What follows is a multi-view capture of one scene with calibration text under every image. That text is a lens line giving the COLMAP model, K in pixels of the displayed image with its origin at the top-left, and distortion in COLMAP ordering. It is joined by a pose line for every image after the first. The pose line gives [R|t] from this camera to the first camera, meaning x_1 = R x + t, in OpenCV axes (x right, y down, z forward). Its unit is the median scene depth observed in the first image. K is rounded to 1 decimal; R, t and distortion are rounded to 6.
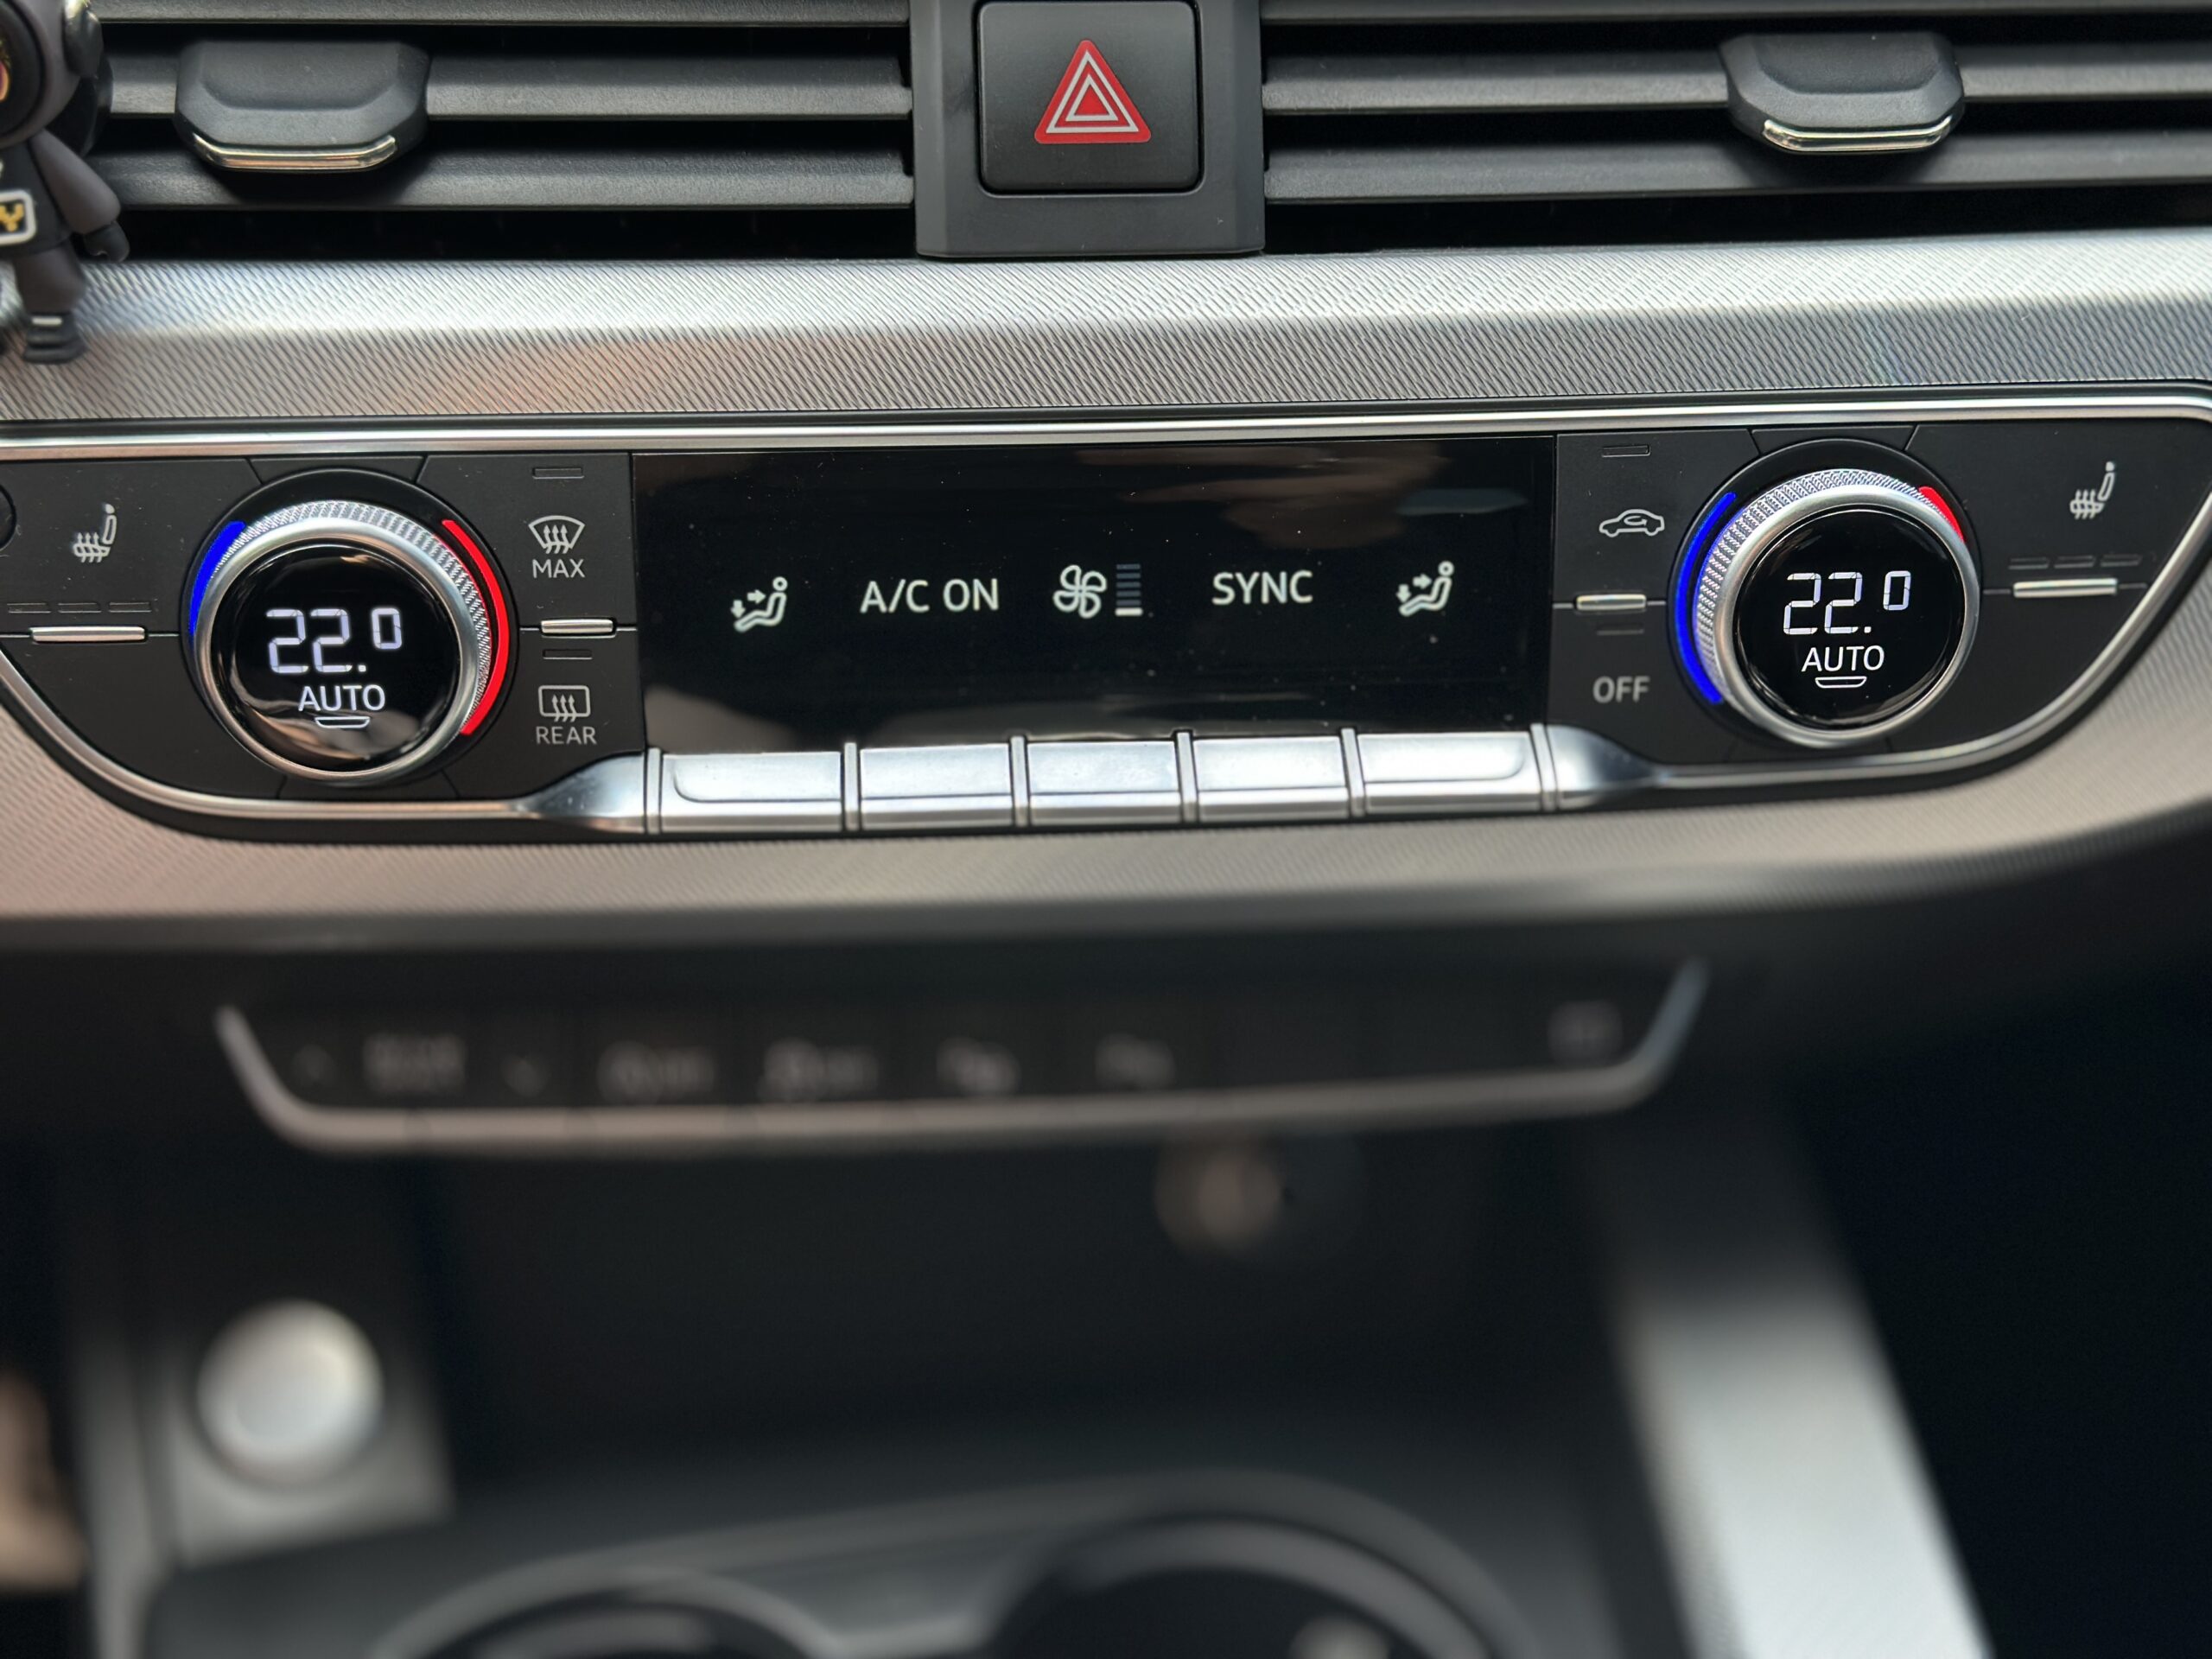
lens RADIAL K [[3098.3, 0, 1086.4], [0, 3098.3, 822.5], [0, 0, 1]] dist [0.139822, 0.000000]
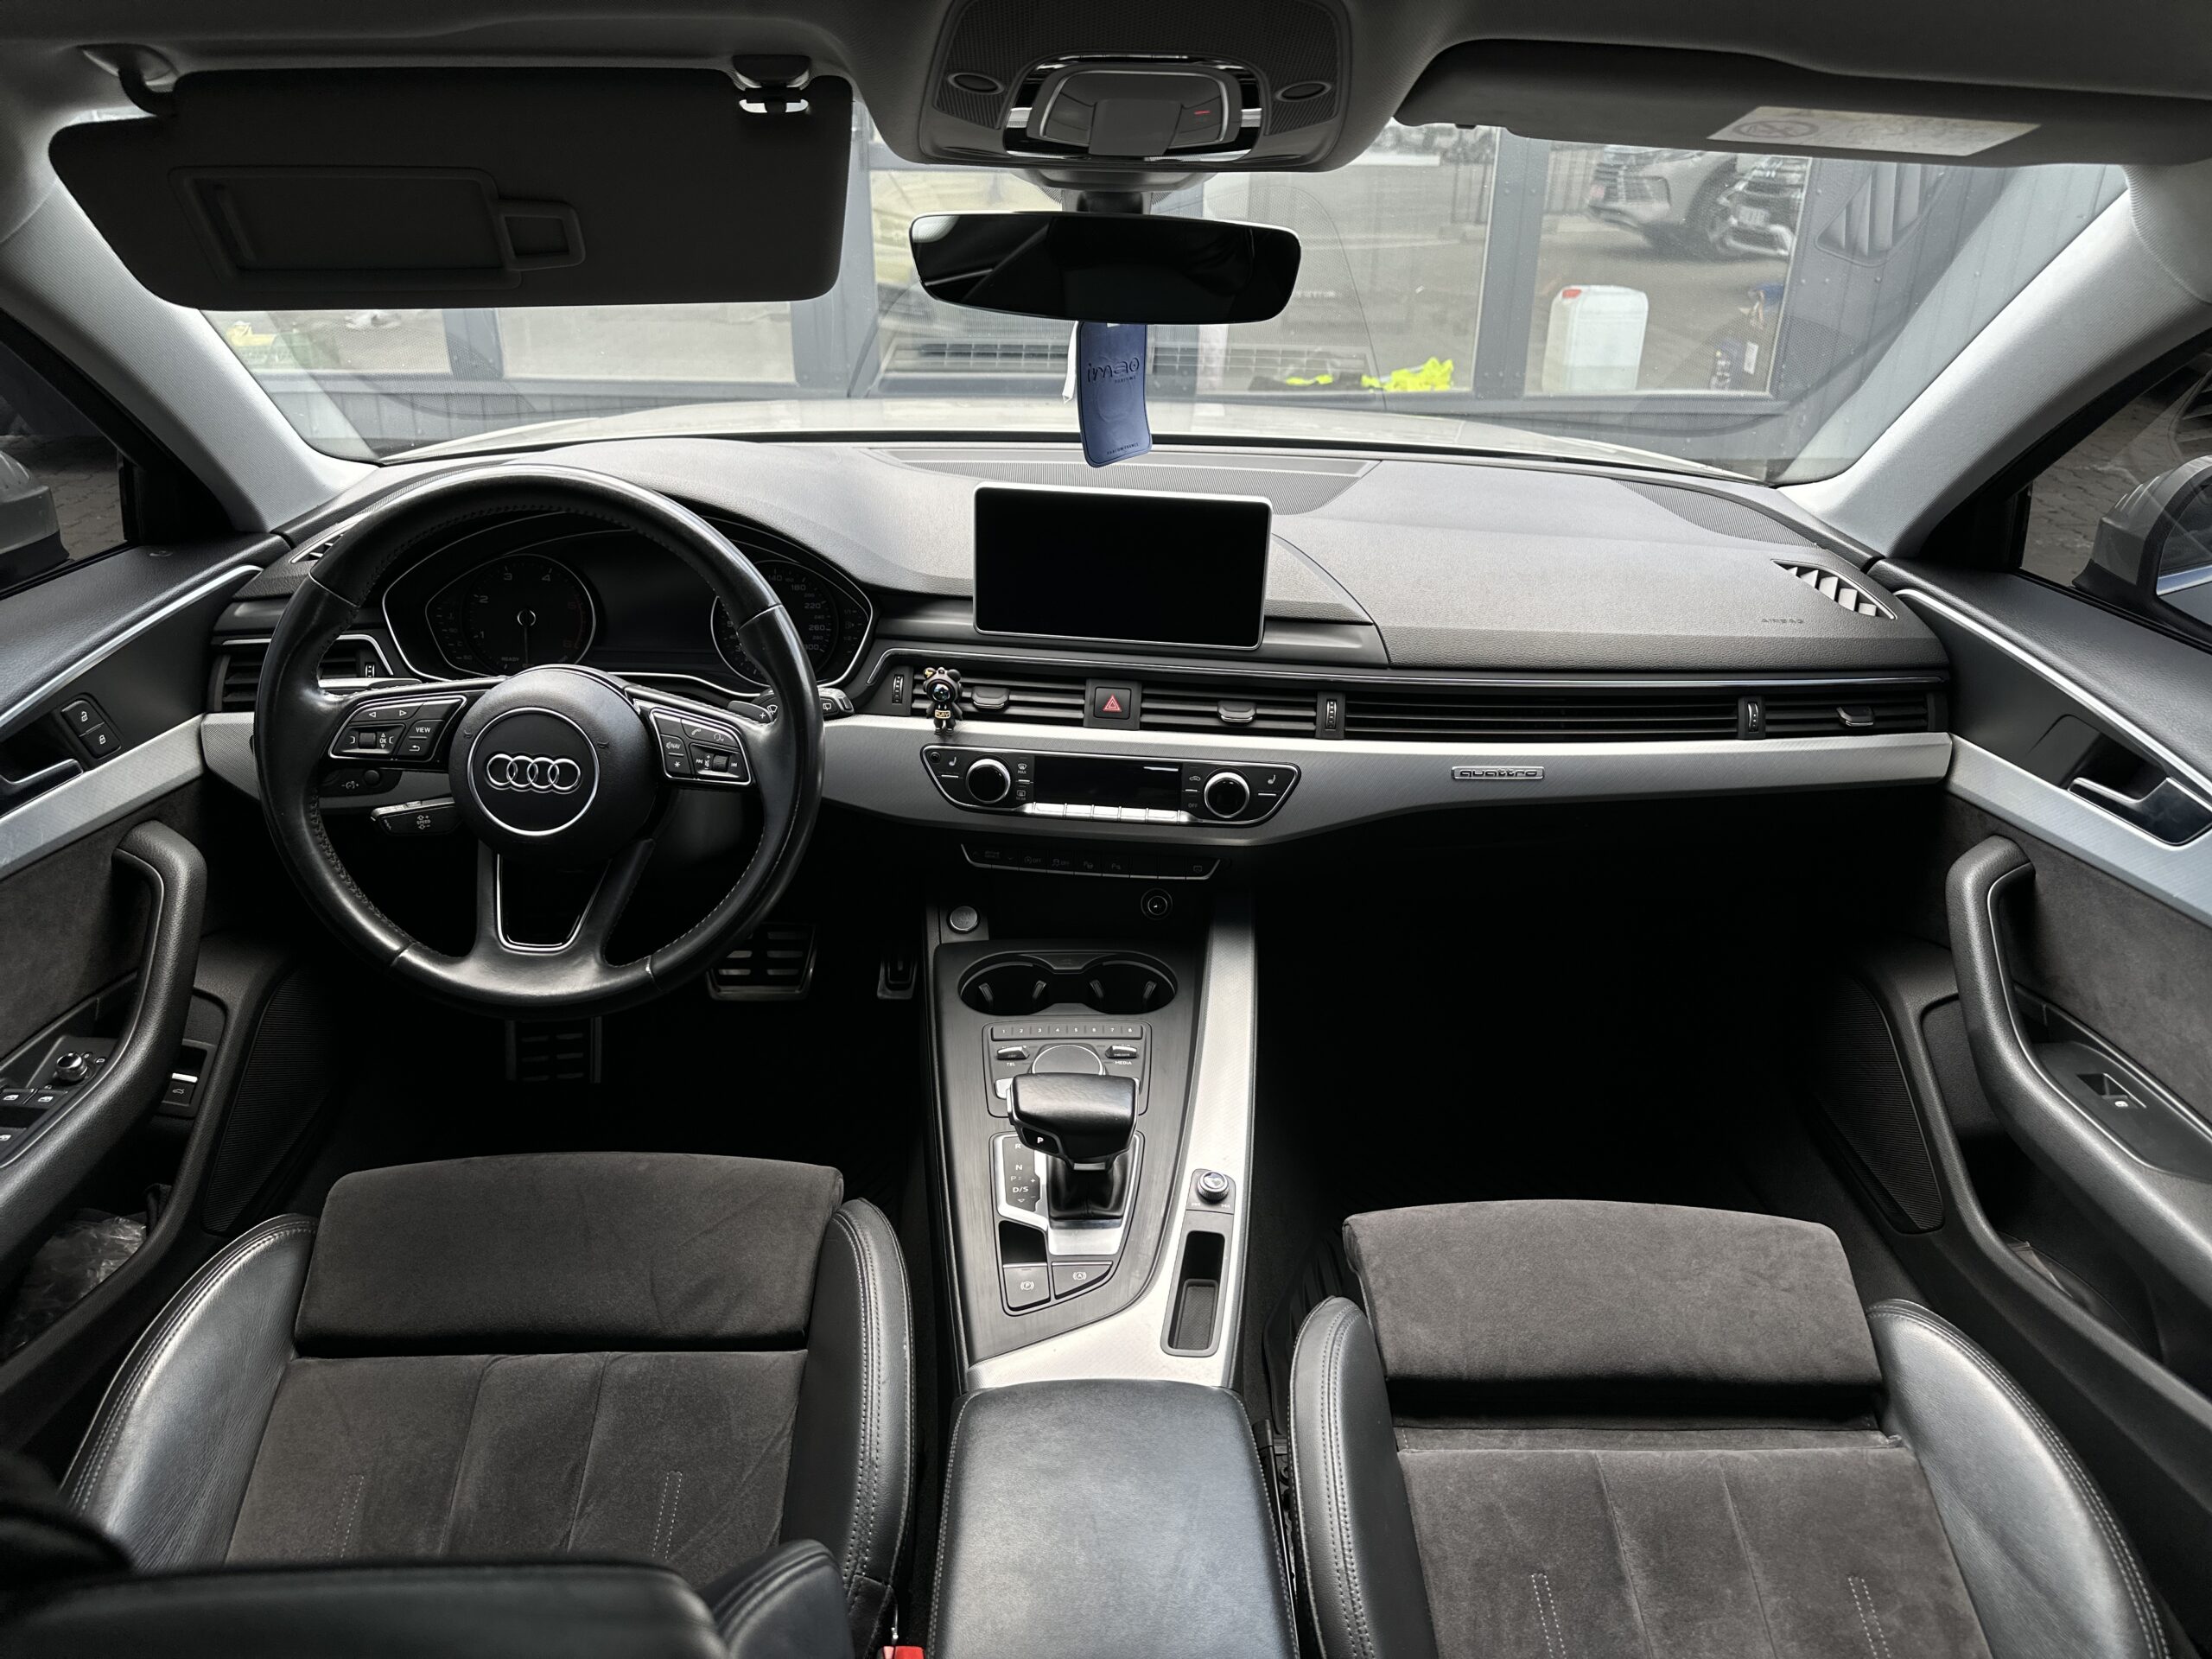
lens RADIAL K [[1527.1, 0, 1108.4], [0, 1527.1, 834.7], [0, 0, 1]] dist [0.057566, -0.027488]
pose [[0.986799, 0.083499, -0.138766, 0.432082], [-0.090262, 0.994982, -0.043167, 0.158261], [0.134465, 0.055122, 0.989384, -1.979006]]
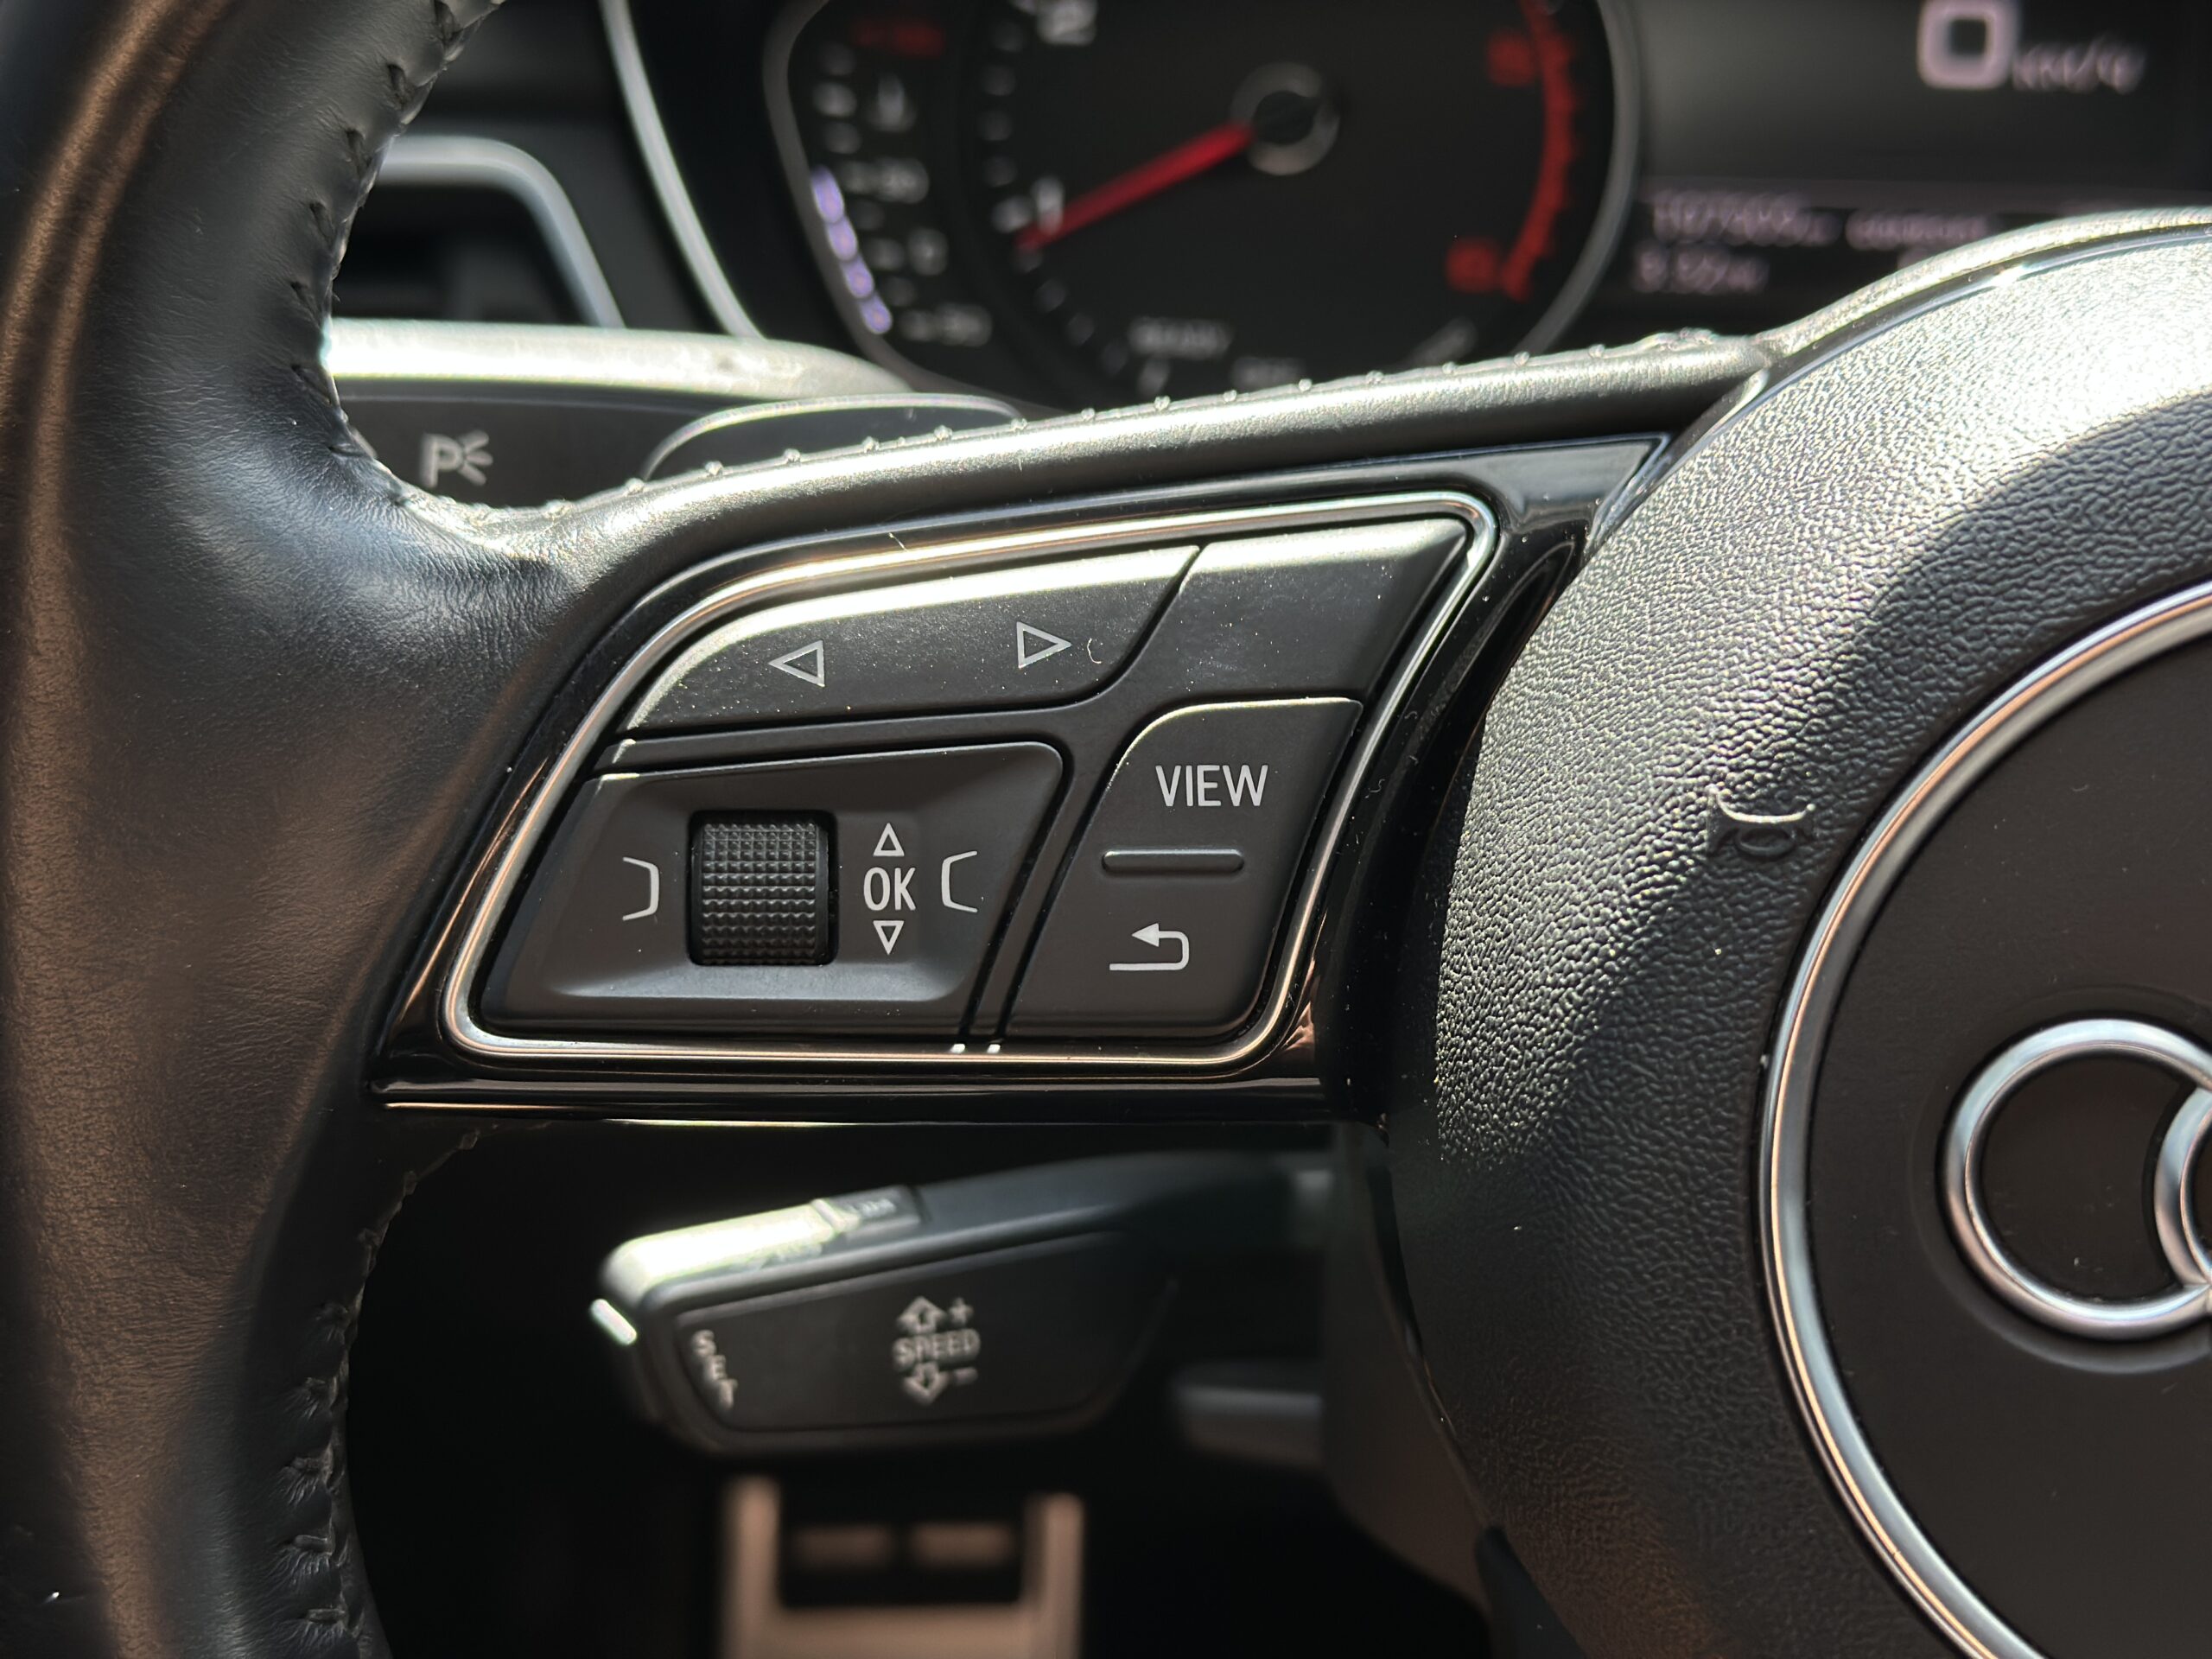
lens RADIAL K [[3098.3, 0, 1154.9], [0, 3098.3, 836.9], [0, 0, 1]] dist [0.139822, 0.000000]
pose [[0.956931, 0.068174, -0.282198, -0.876899], [-0.084073, 0.995461, -0.044606, 0.016780], [0.277876, 0.066410, 0.958319, -0.212780]]
